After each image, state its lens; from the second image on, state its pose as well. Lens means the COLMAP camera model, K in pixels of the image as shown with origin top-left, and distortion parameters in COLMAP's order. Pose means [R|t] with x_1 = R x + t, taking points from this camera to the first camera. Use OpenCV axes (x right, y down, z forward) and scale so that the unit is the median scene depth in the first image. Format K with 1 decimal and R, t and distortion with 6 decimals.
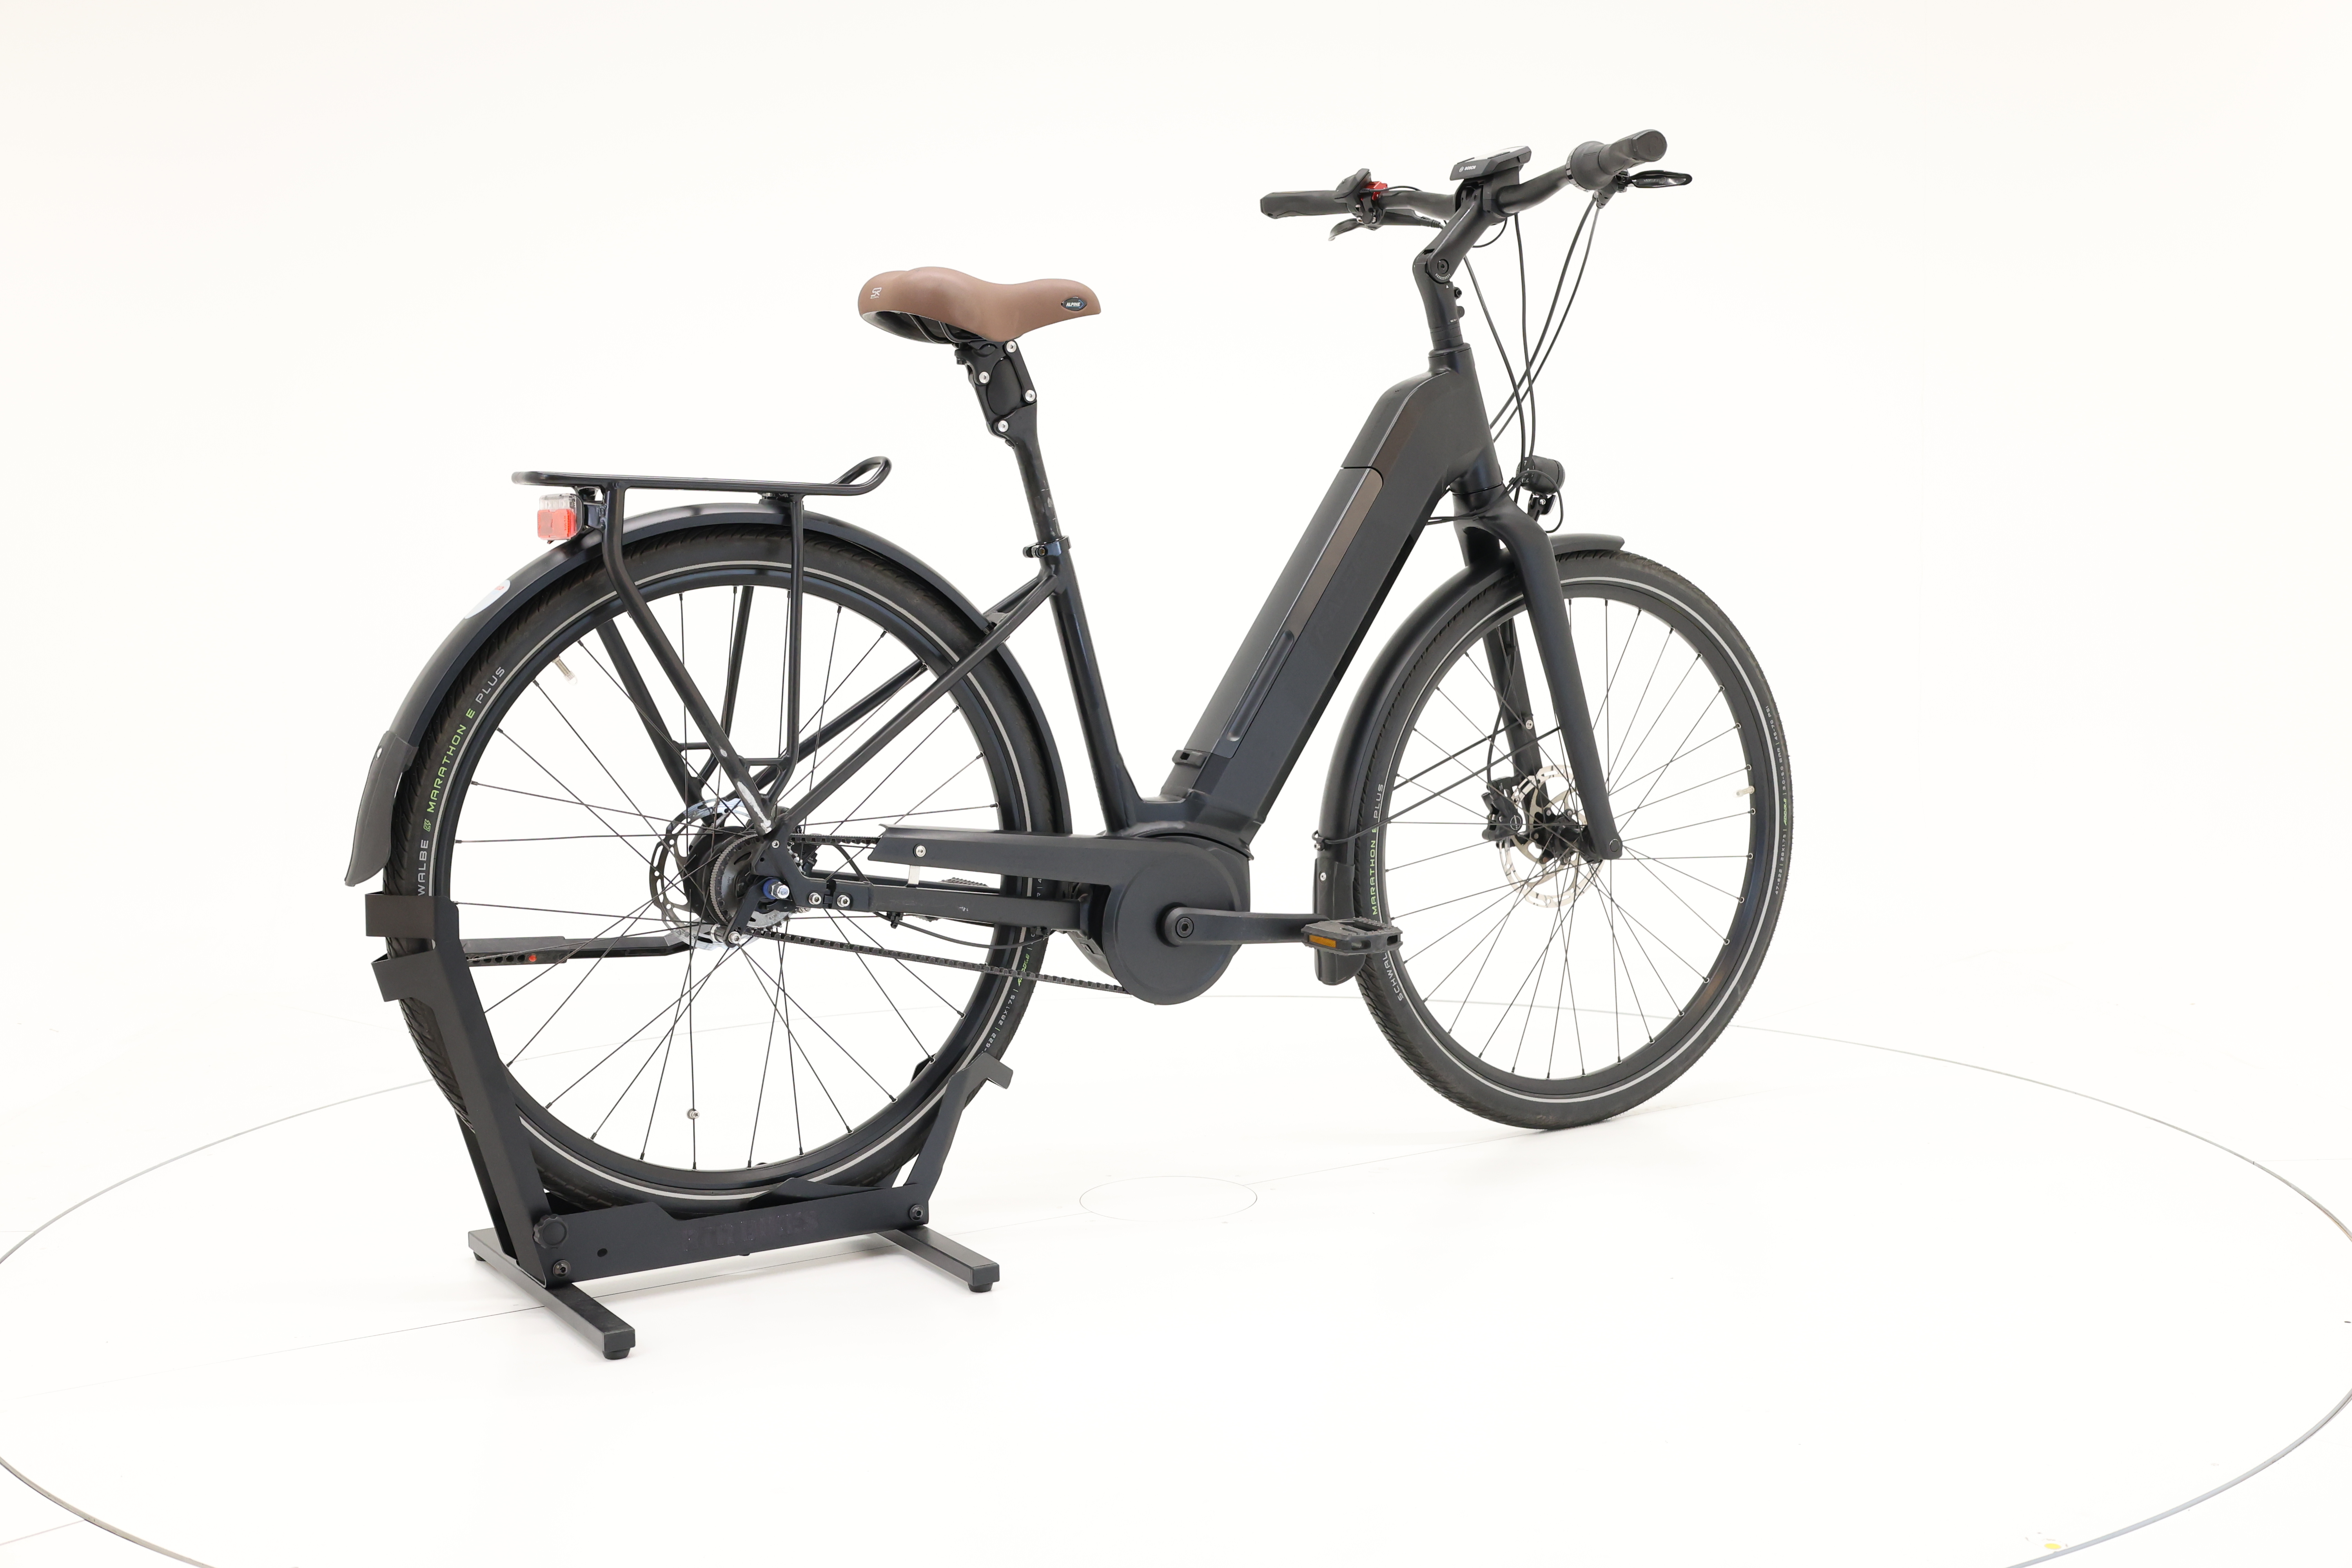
lens RADIAL K [[2641.9, 0, 1166.5], [0, 2641.9, 781.4], [0, 0, 1]] dist [0.026342, 0.000000]
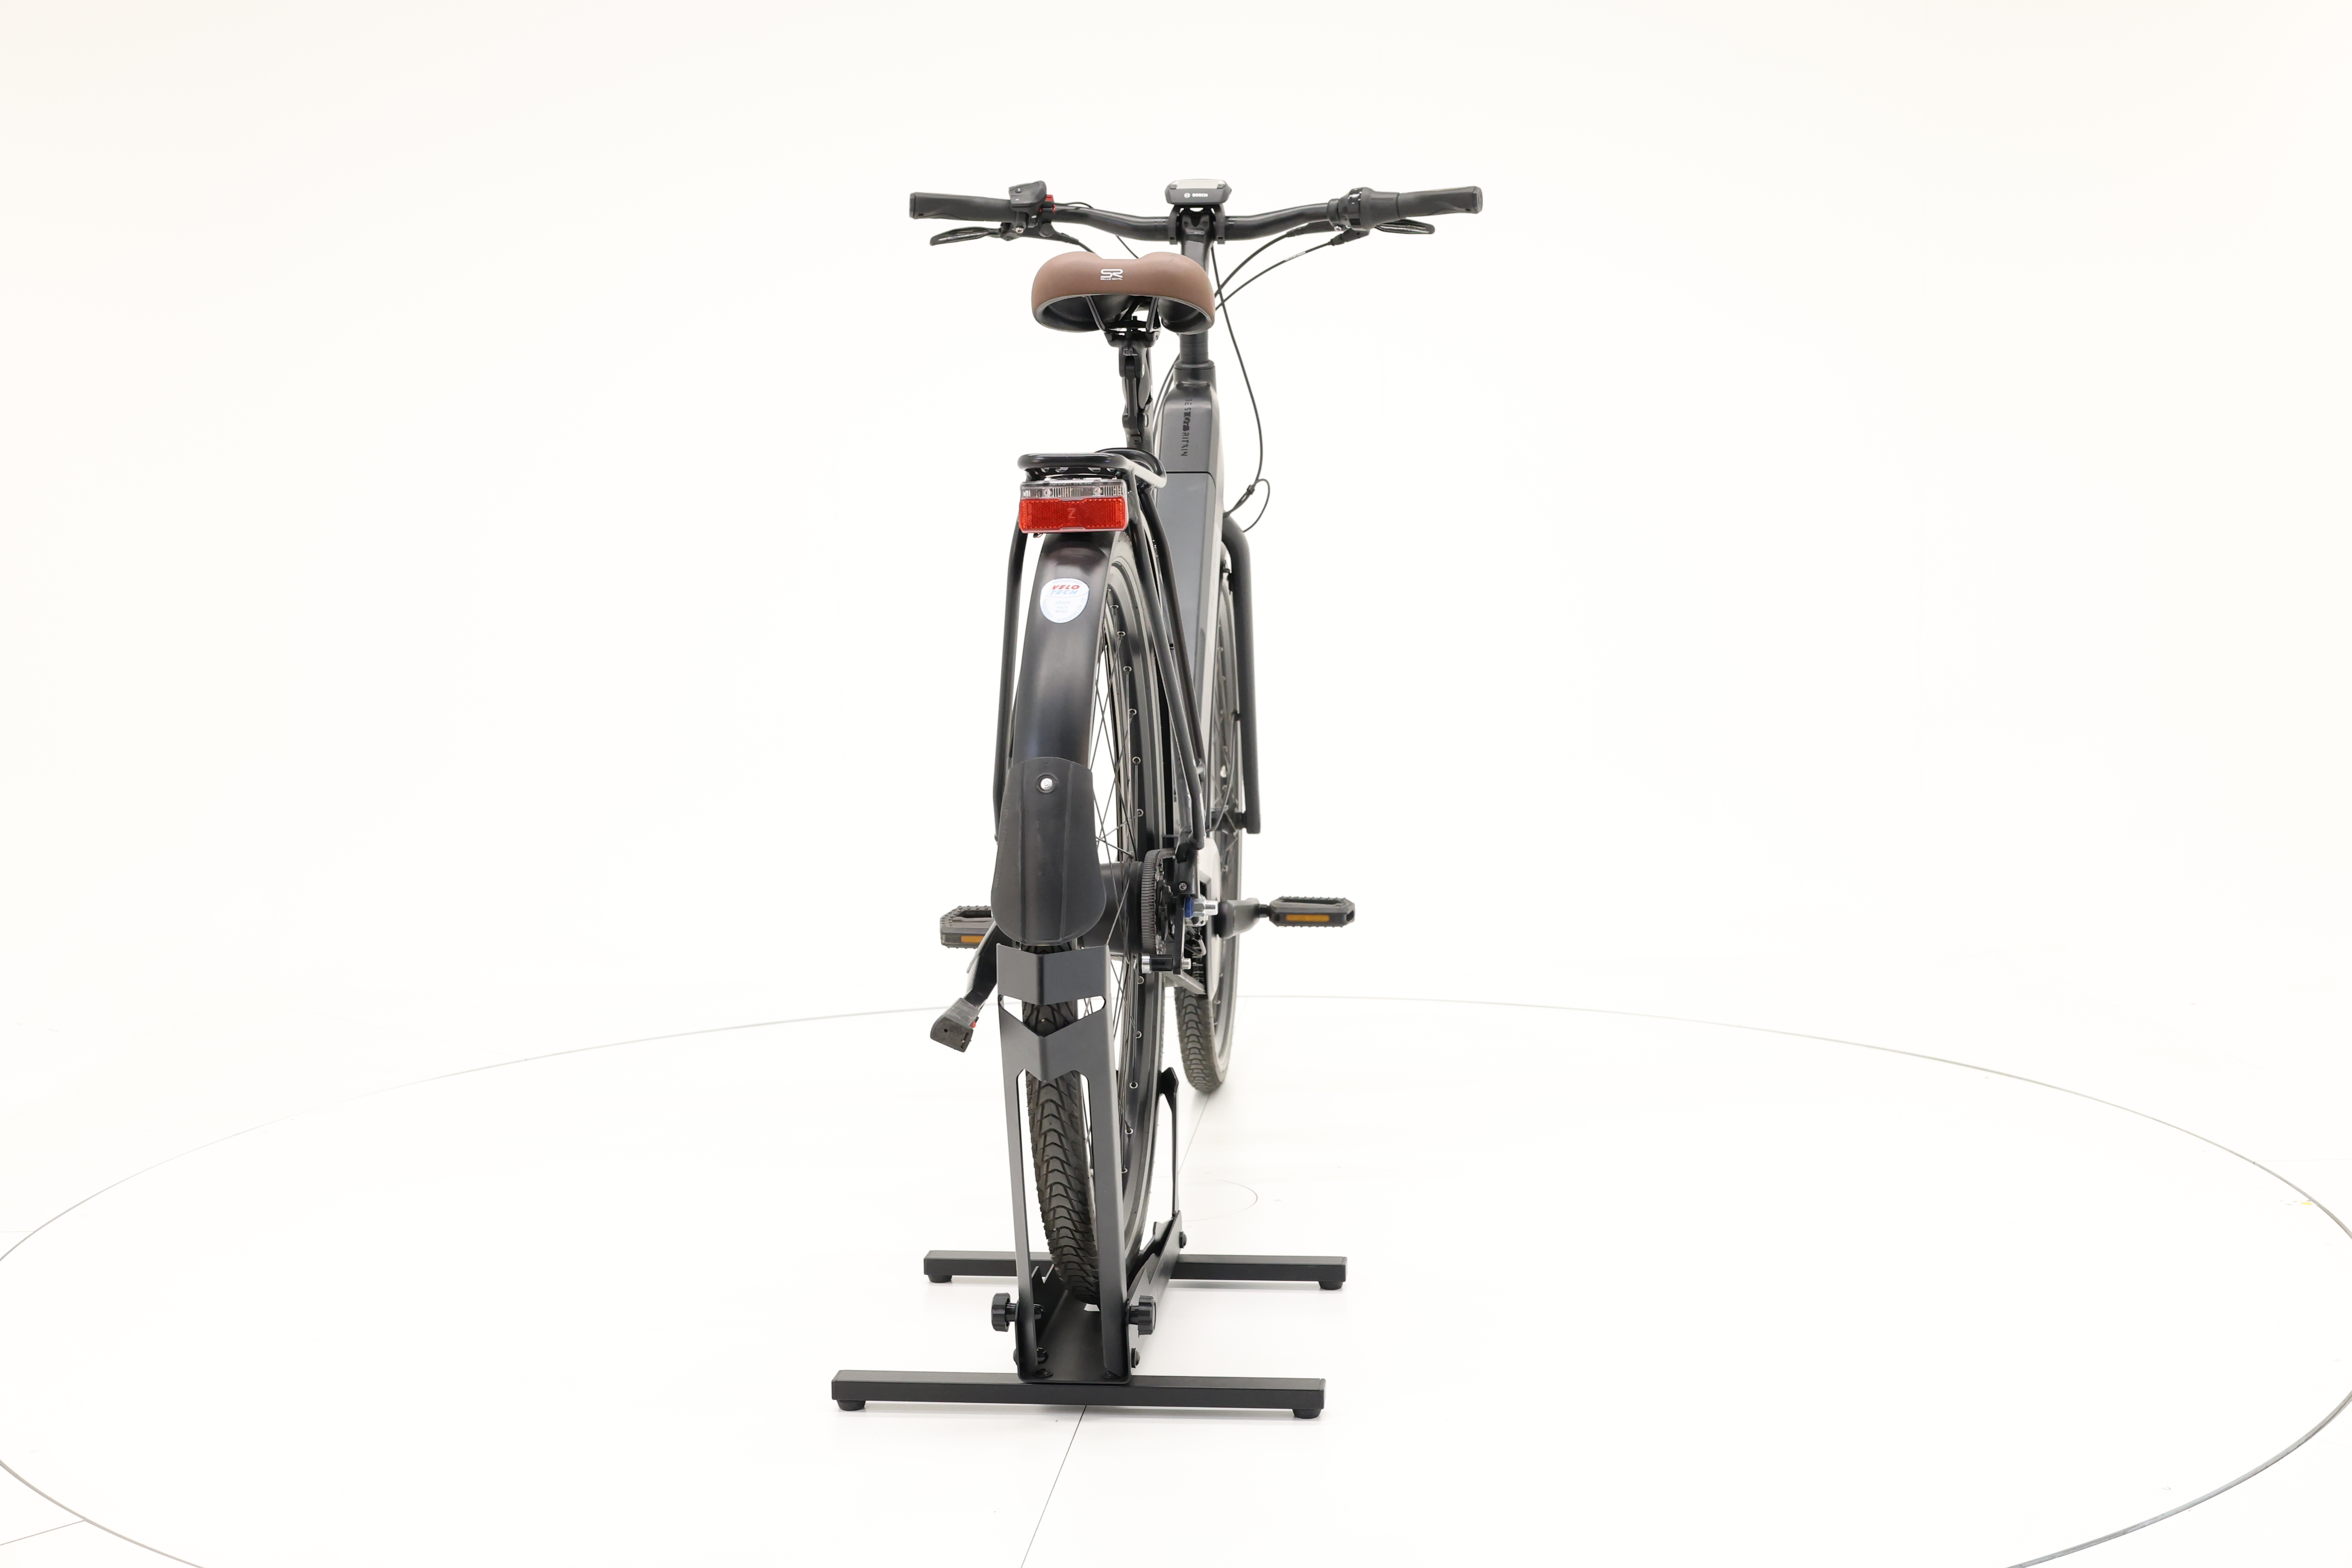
lens RADIAL K [[2641.9, 0, 1174.8], [0, 2641.9, 784.6], [0, 0, 1]] dist [0.026342, 0.000000]
pose [[0.602573, -0.072331, 0.794780, -0.823110], [0.085612, 0.995996, 0.025735, -0.025049], [-0.793459, 0.052536, 0.606352, 0.404171]]
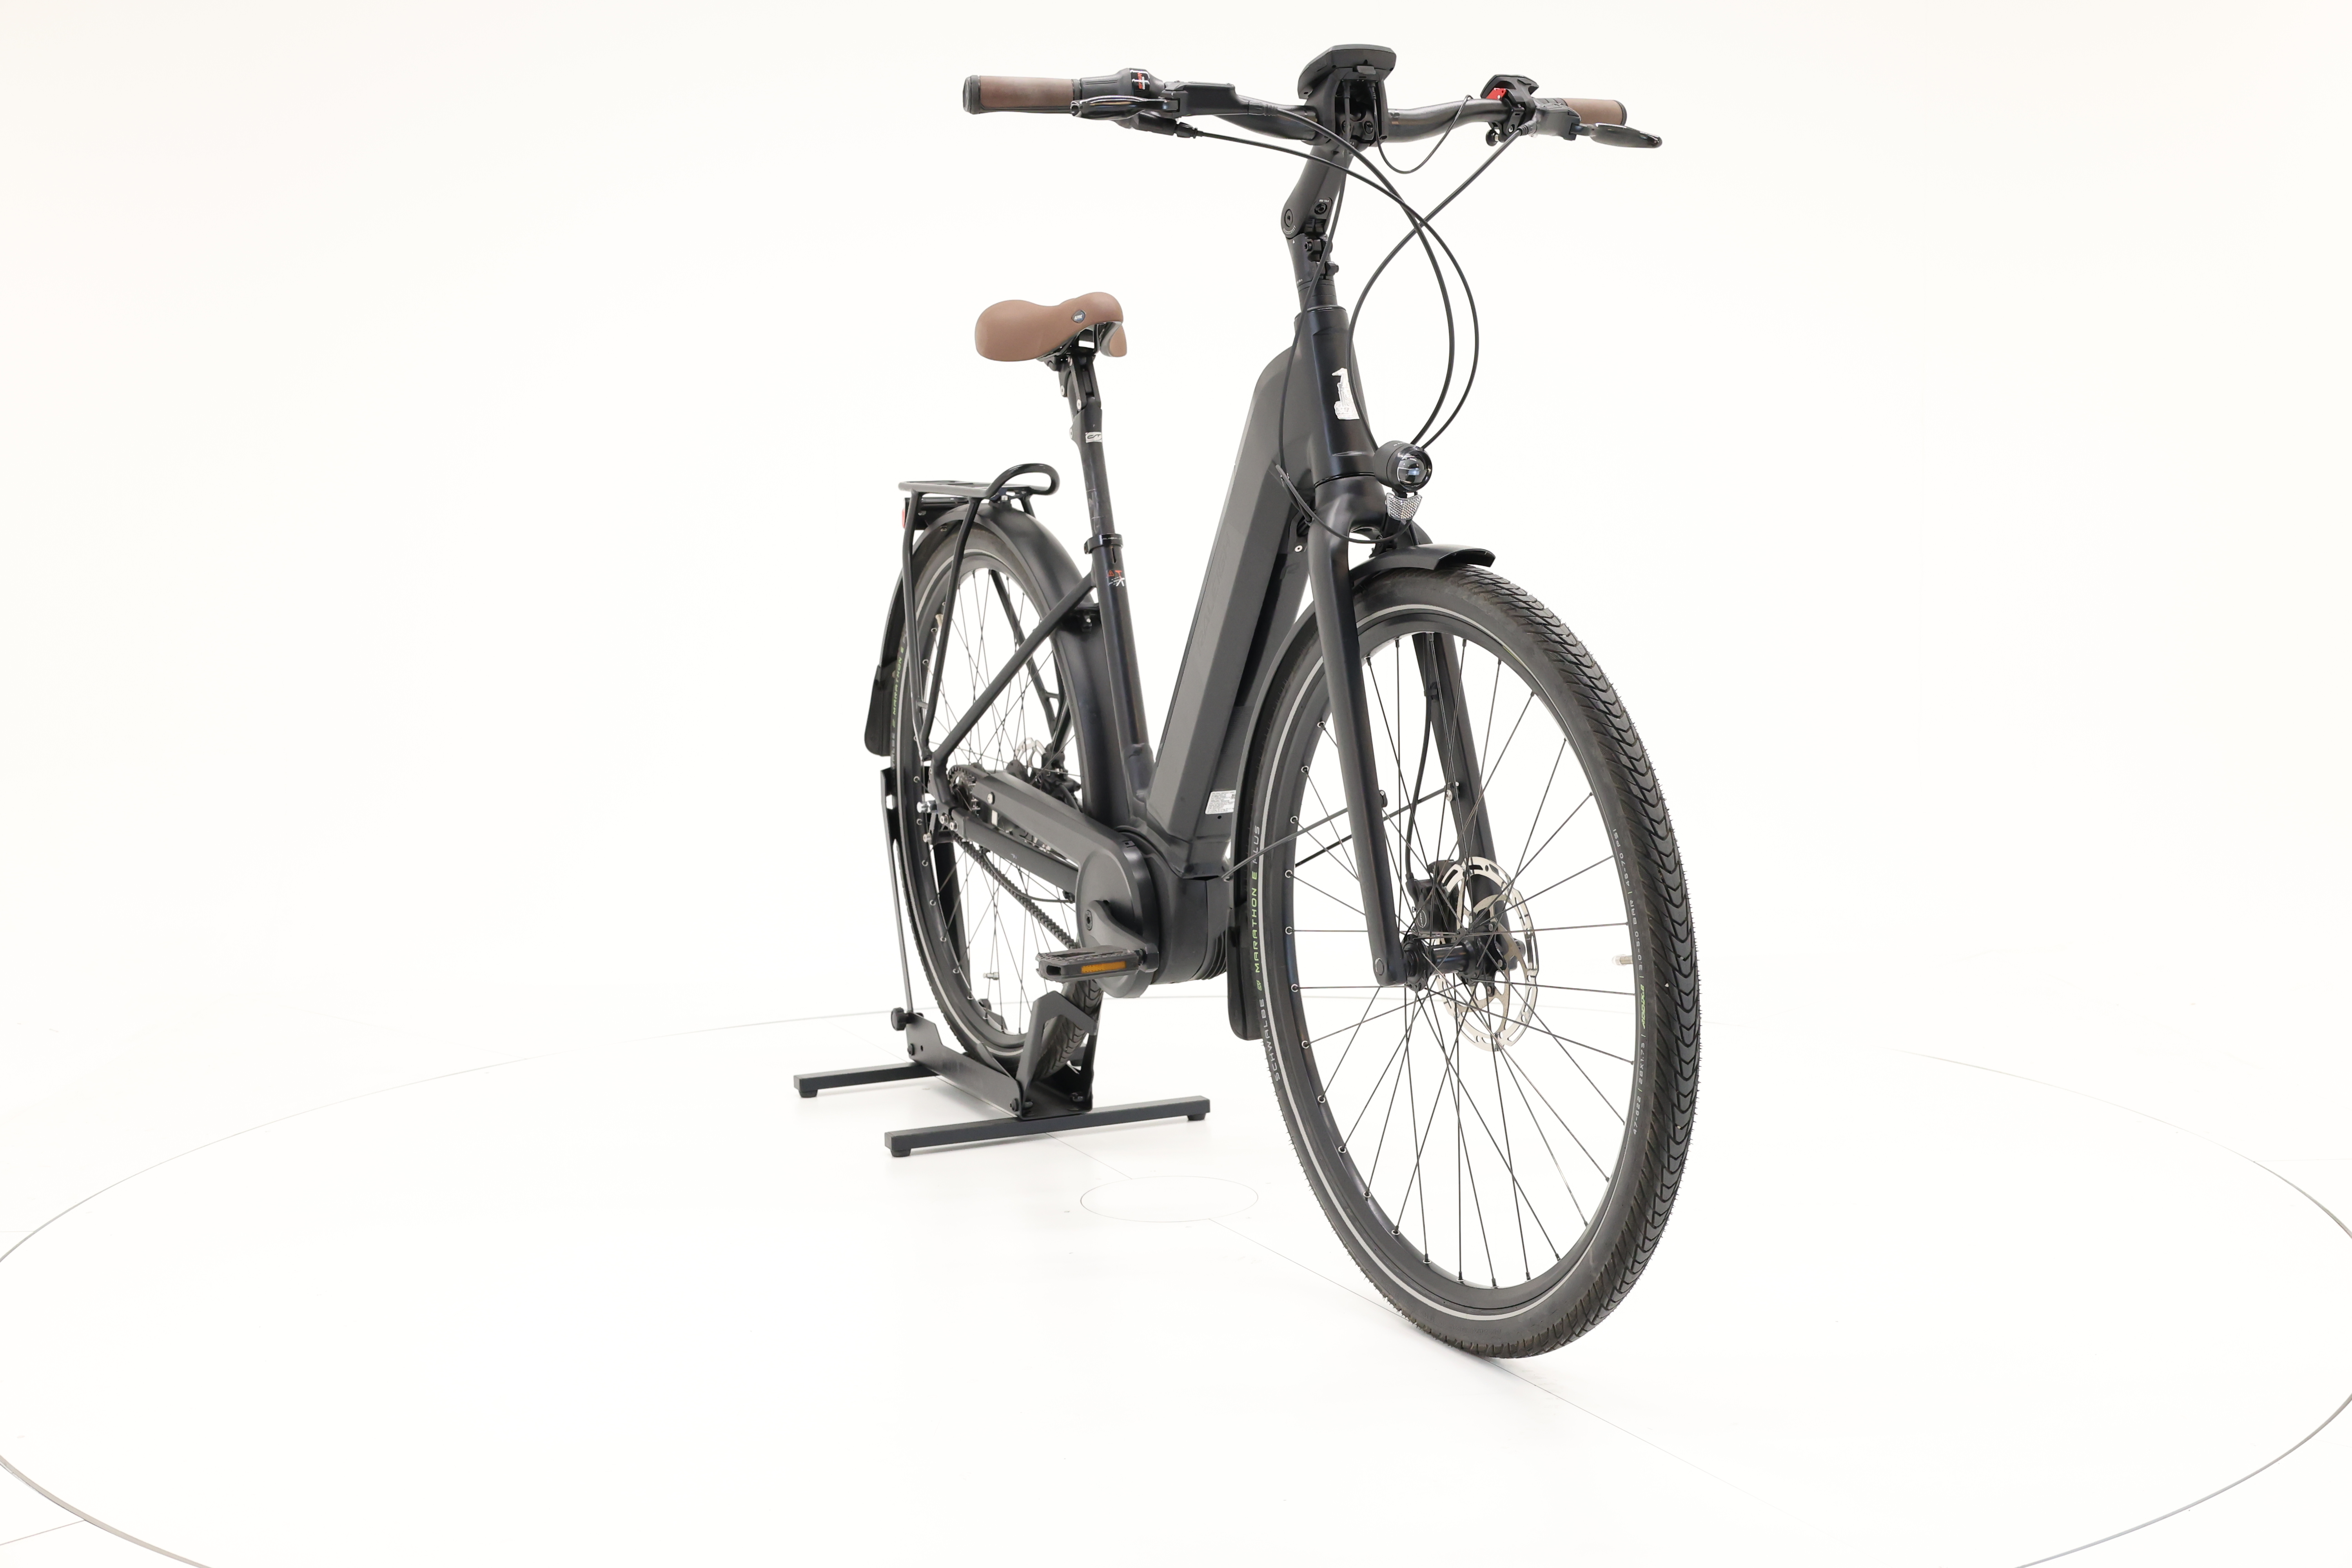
lens RADIAL K [[2641.9, 0, 1184.2], [0, 2641.9, 789.5], [0, 0, 1]] dist [0.026342, 0.000000]
pose [[-0.097966, 0.124034, -0.987430, 1.019692], [-0.077532, 0.988236, 0.131828, -0.134160], [0.992165, 0.089472, -0.087197, 1.136284]]
